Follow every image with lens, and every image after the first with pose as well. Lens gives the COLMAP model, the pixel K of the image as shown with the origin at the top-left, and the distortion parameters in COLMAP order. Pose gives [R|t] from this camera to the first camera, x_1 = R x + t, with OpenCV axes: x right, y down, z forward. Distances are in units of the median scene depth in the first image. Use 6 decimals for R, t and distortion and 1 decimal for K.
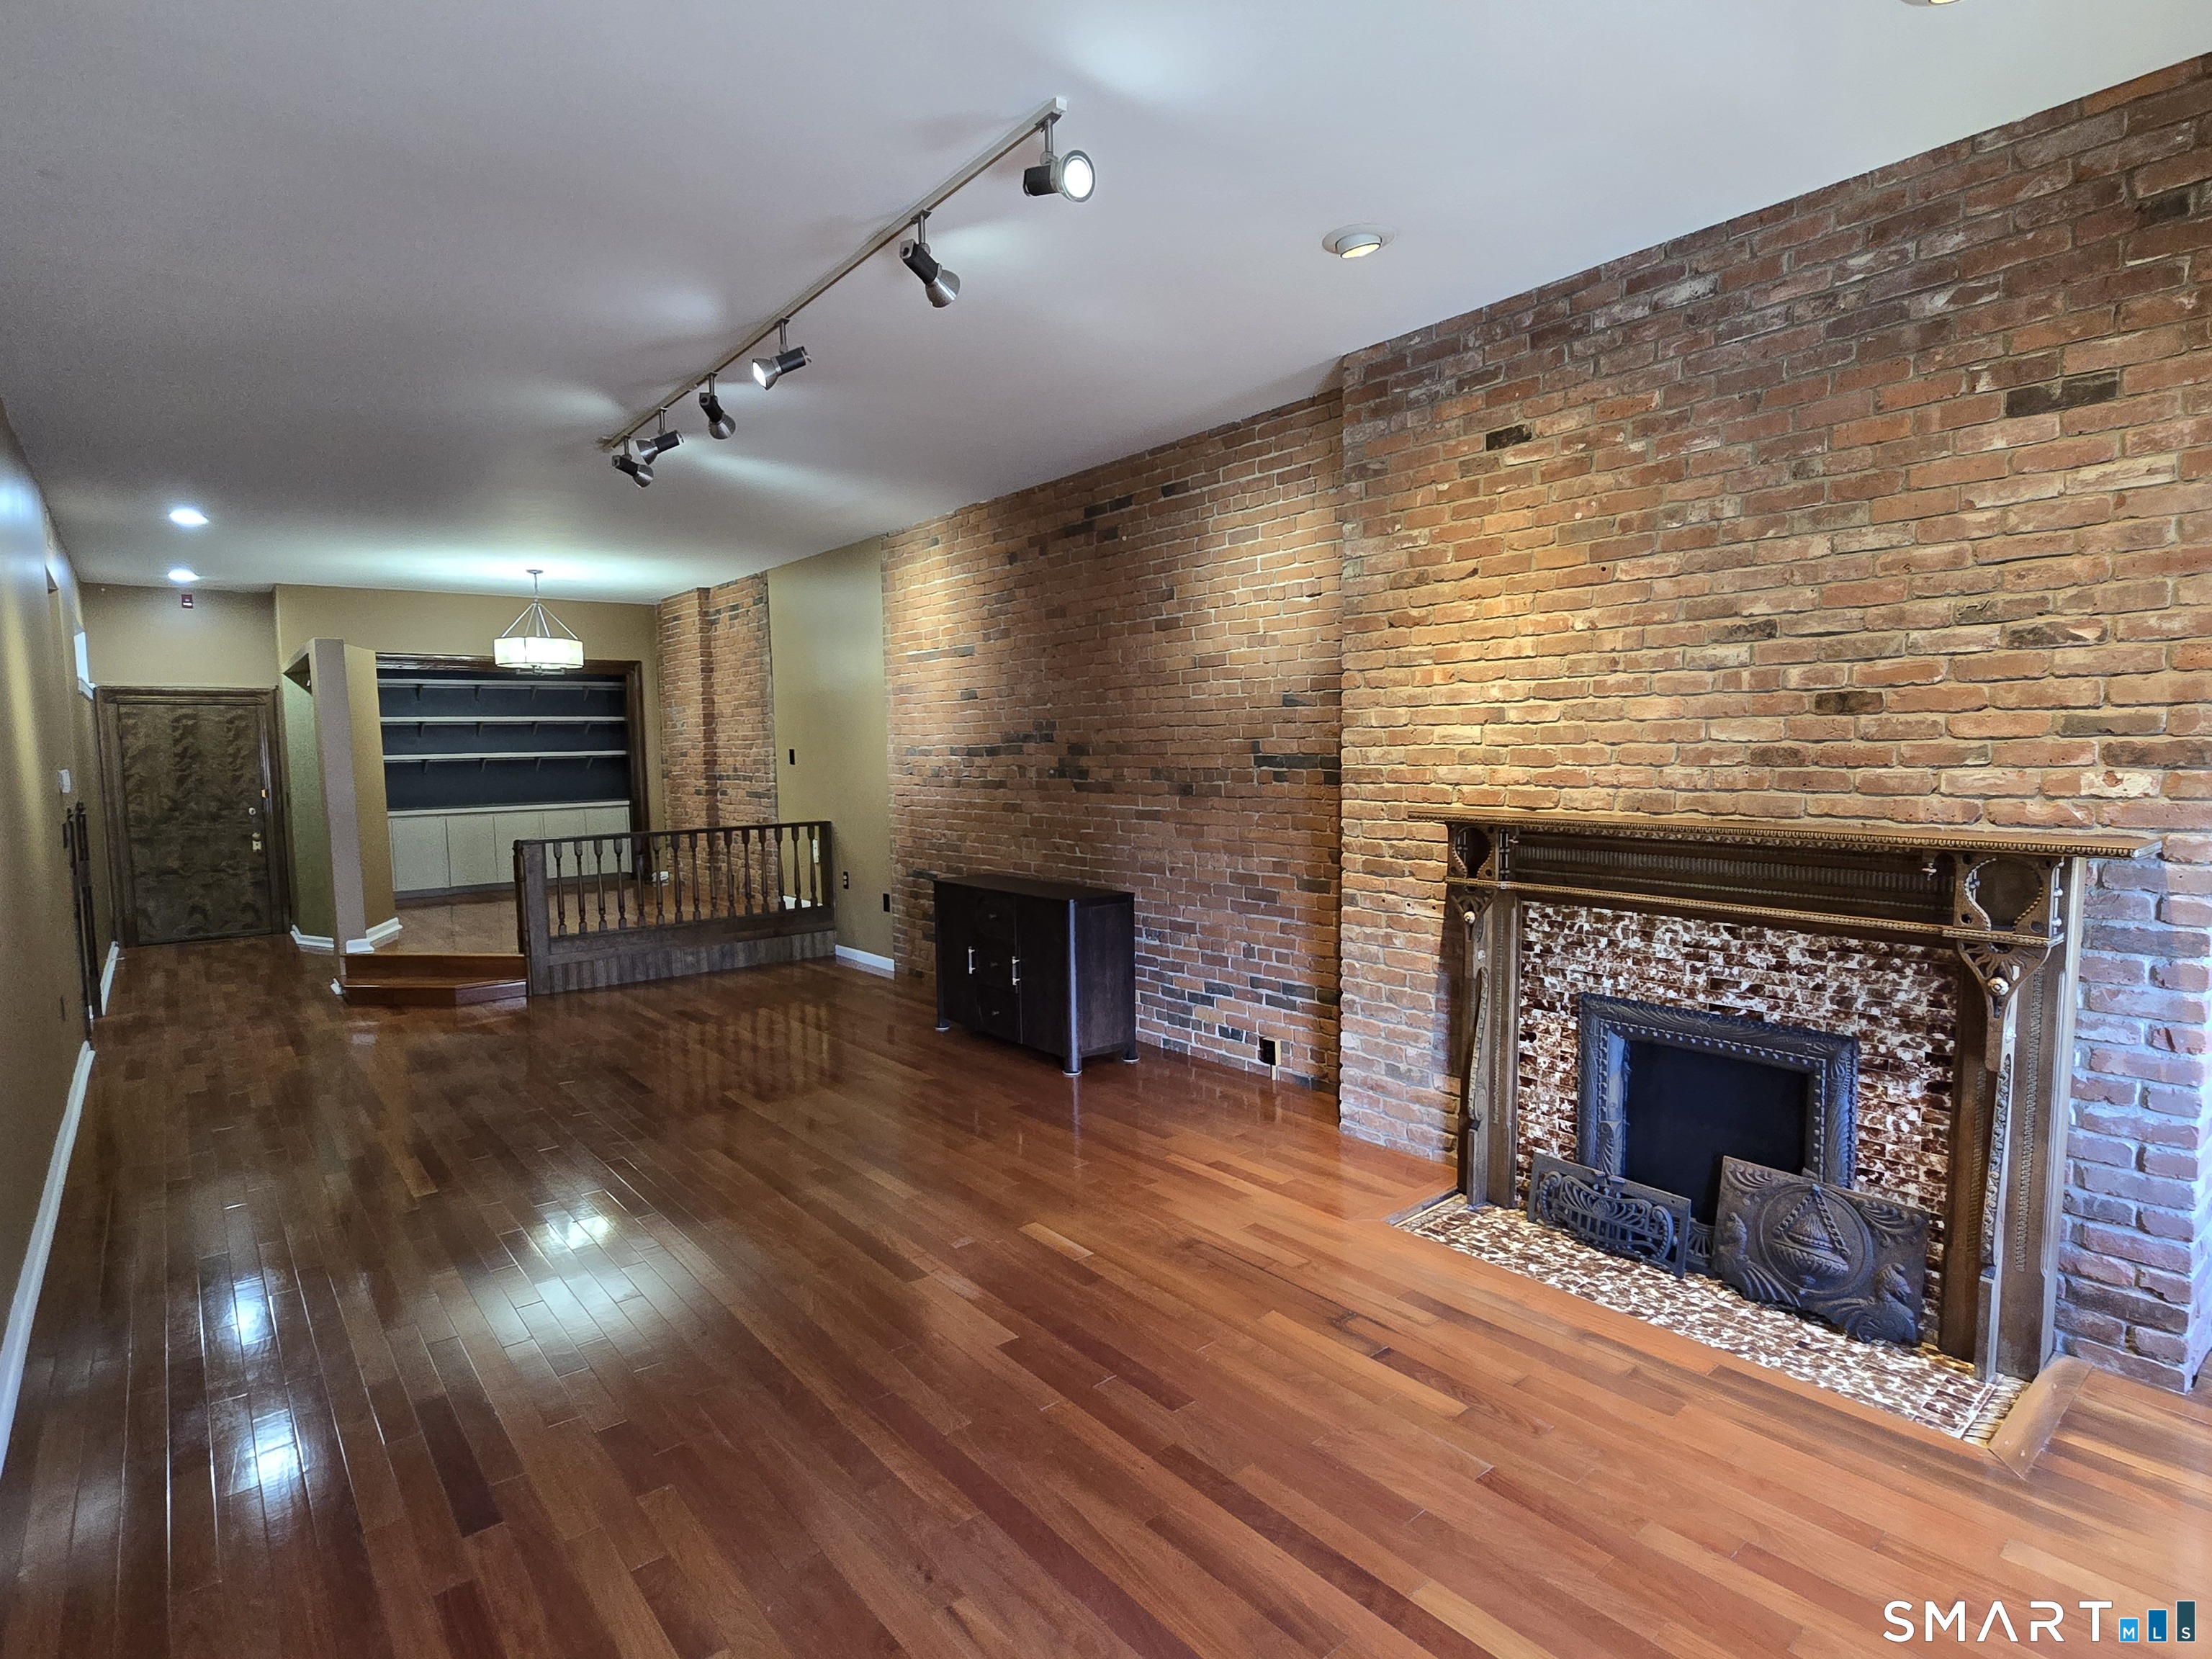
lens RADIAL K [[1127.0, 0, 1104.6], [0, 1127.0, 835.4], [0, 0, 1]] dist [-0.014663, -0.000443]
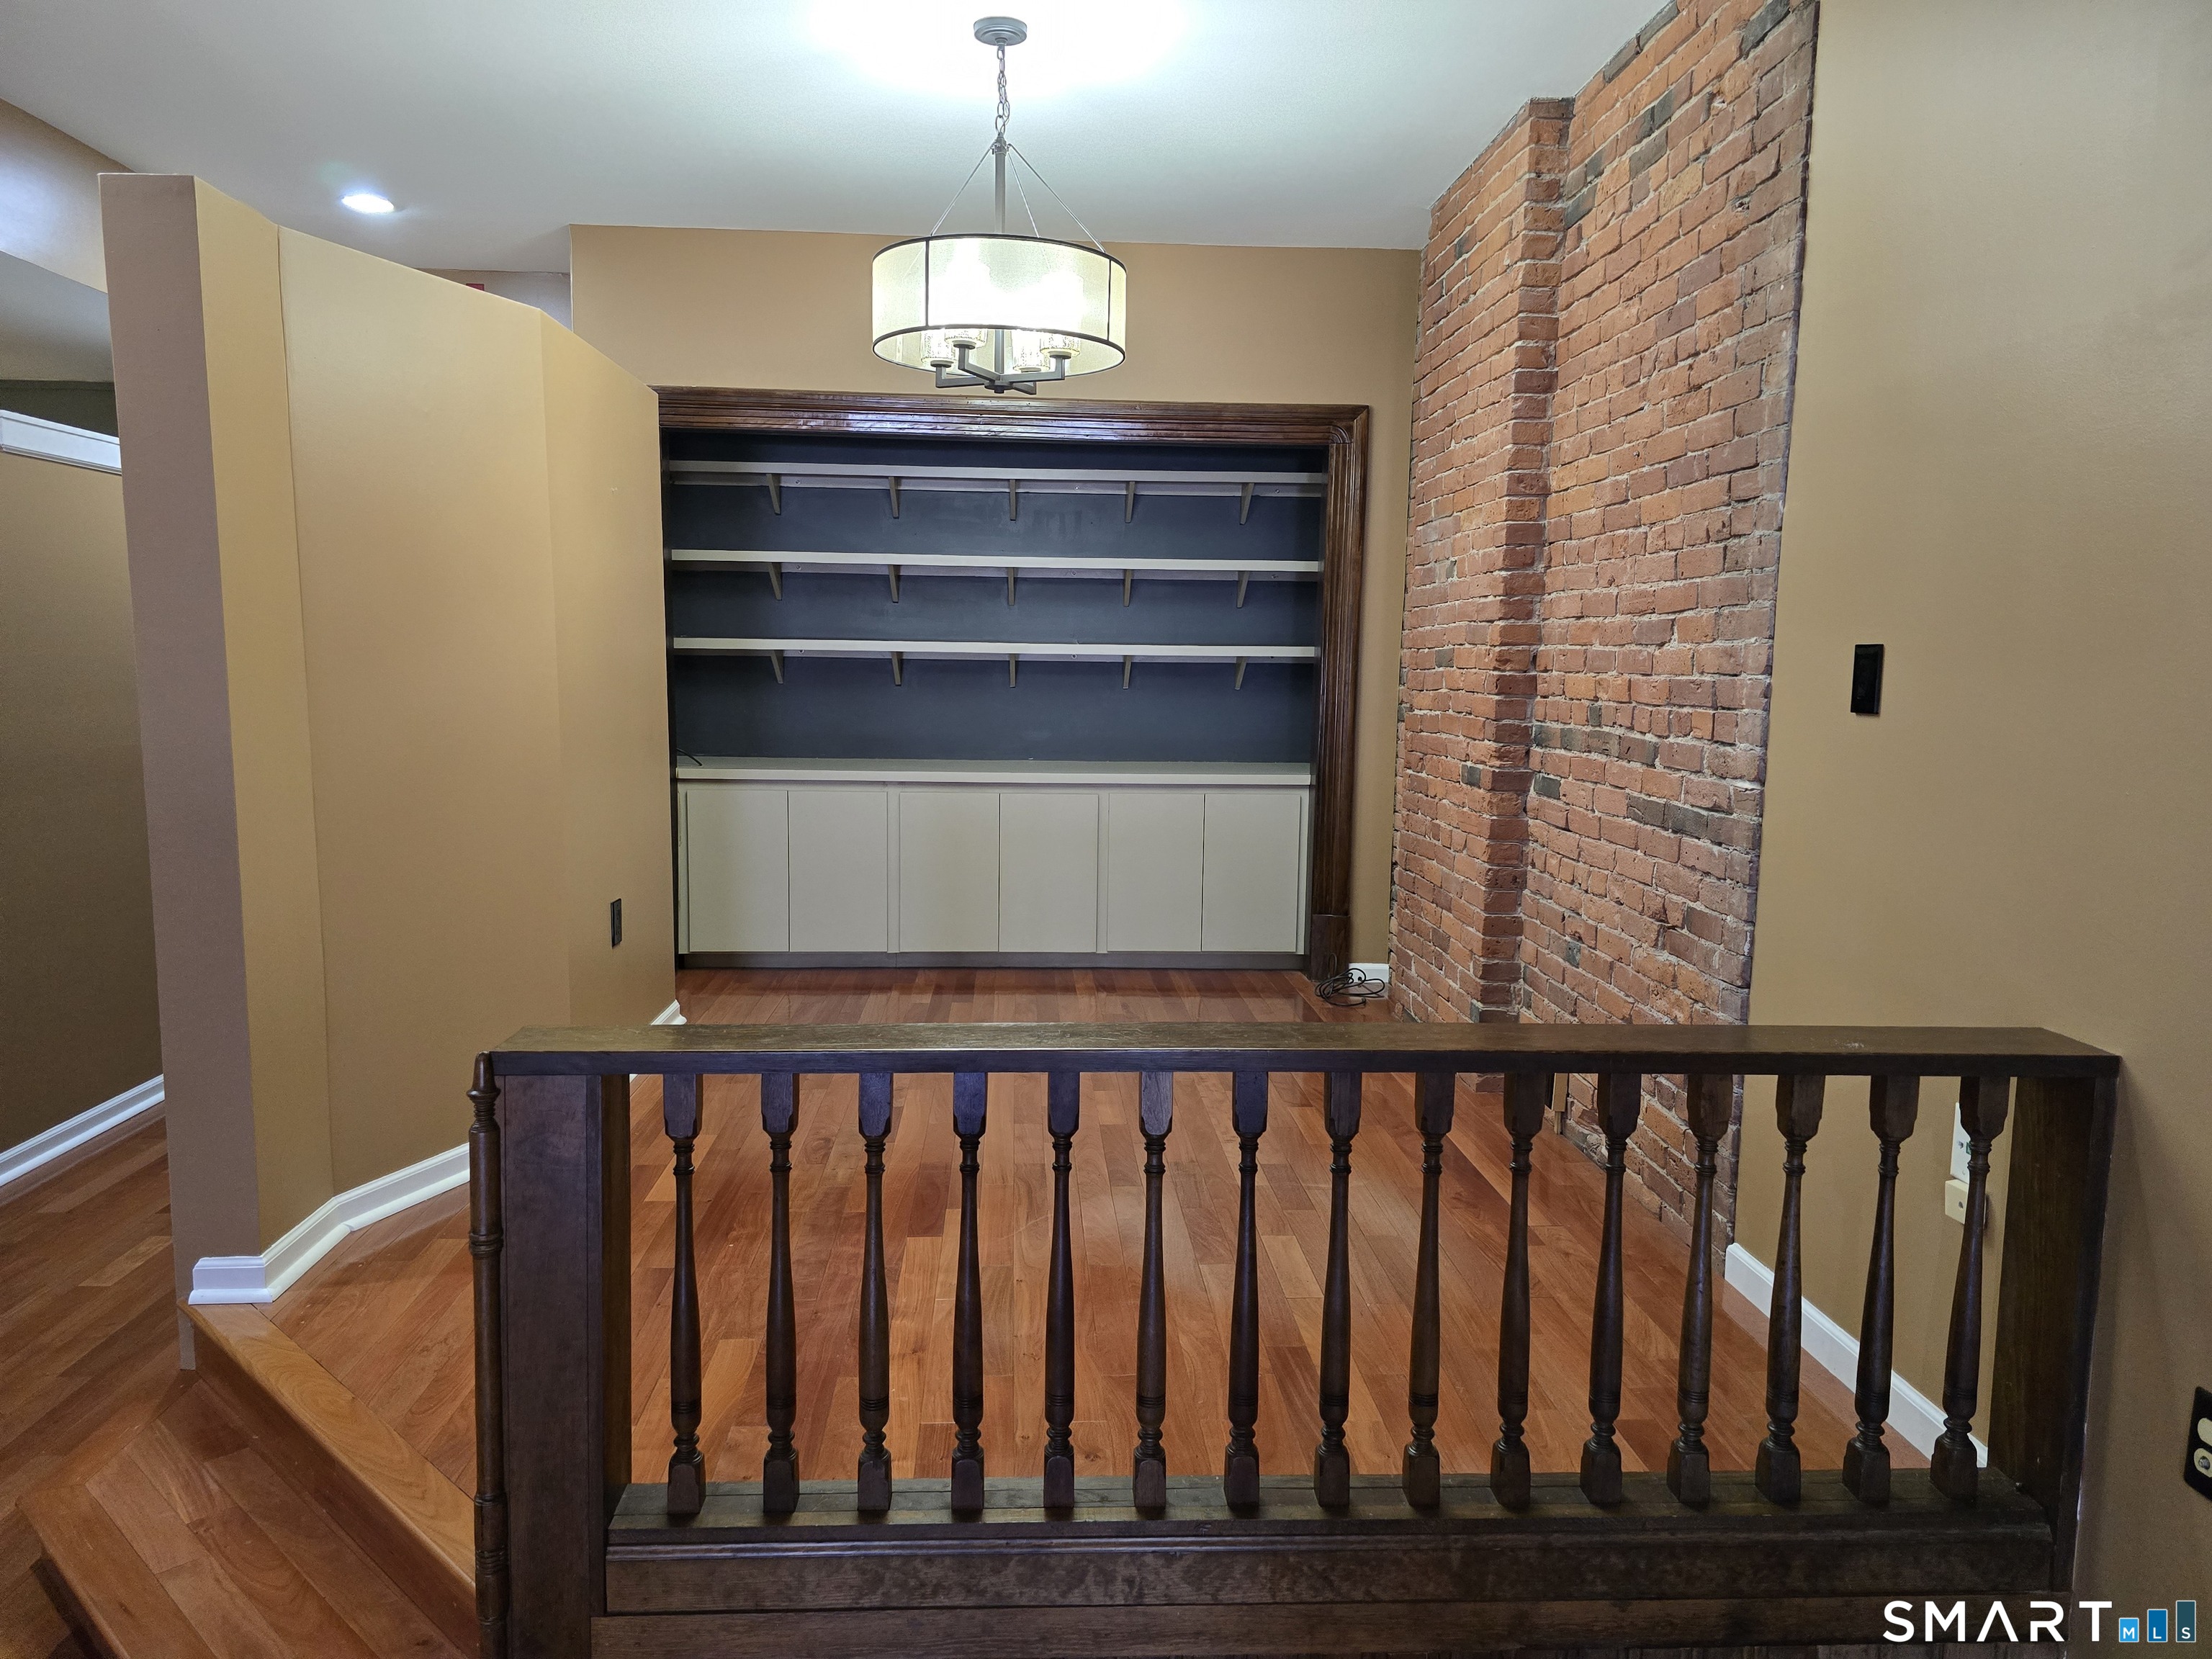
lens RADIAL K [[1463.4, 0, 1090.7], [0, 1463.4, 835.3], [0, 0, 1]] dist [0.043250, -0.000837]
pose [[0.799764, 0.102202, -0.591551, -0.200505], [-0.078198, 0.994741, 0.066139, -0.042048], [0.595200, -0.006638, 0.803550, 0.605314]]
